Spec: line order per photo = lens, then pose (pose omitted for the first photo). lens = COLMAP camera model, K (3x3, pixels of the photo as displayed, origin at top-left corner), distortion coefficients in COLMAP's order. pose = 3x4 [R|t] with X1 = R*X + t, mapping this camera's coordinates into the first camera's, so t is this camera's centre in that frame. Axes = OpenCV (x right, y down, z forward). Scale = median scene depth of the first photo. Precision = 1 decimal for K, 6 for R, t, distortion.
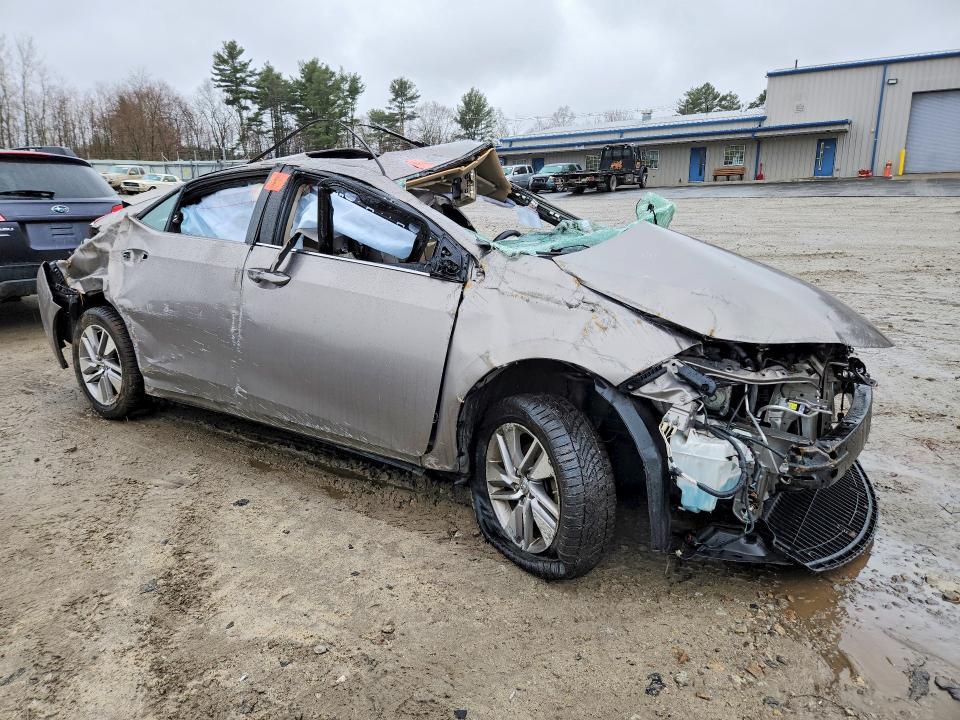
lens RADIAL K [[643.5, 0, 484.2], [0, 643.5, 357.2], [0, 0, 1]] dist [0.083455, -0.078947]
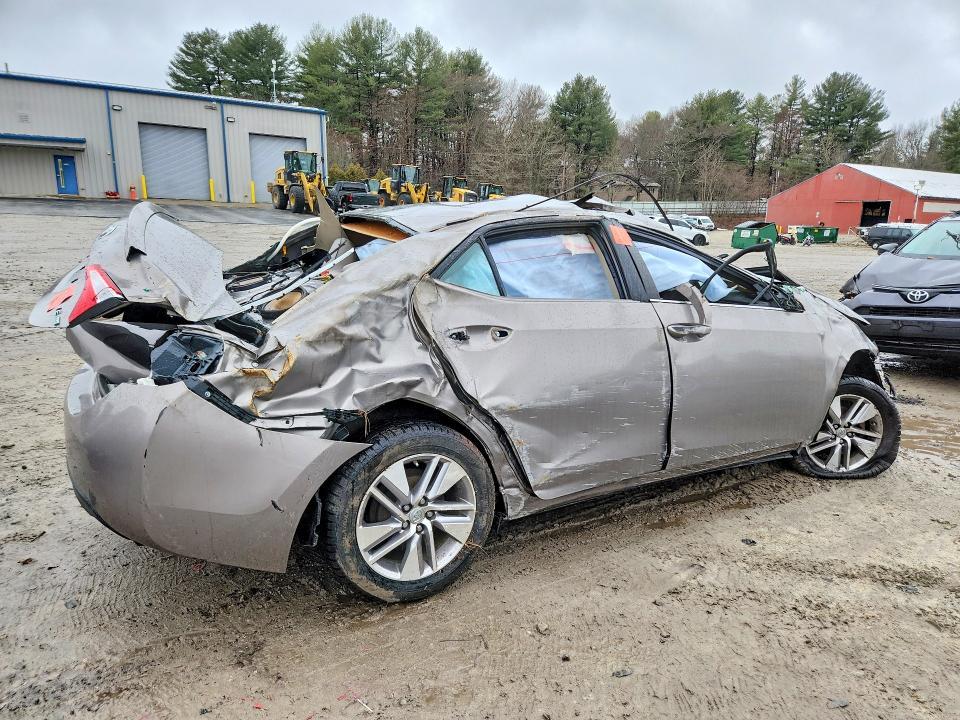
lens RADIAL K [[643.5, 0, 484.2], [0, 643.5, 357.2], [0, 0, 1]] dist [0.083455, -0.078947]
pose [[0.421269, -0.158474, 0.892983, -0.124636], [0.180668, 0.979545, 0.088605, -0.020741], [-0.888758, 0.124007, 0.441284, 0.075134]]
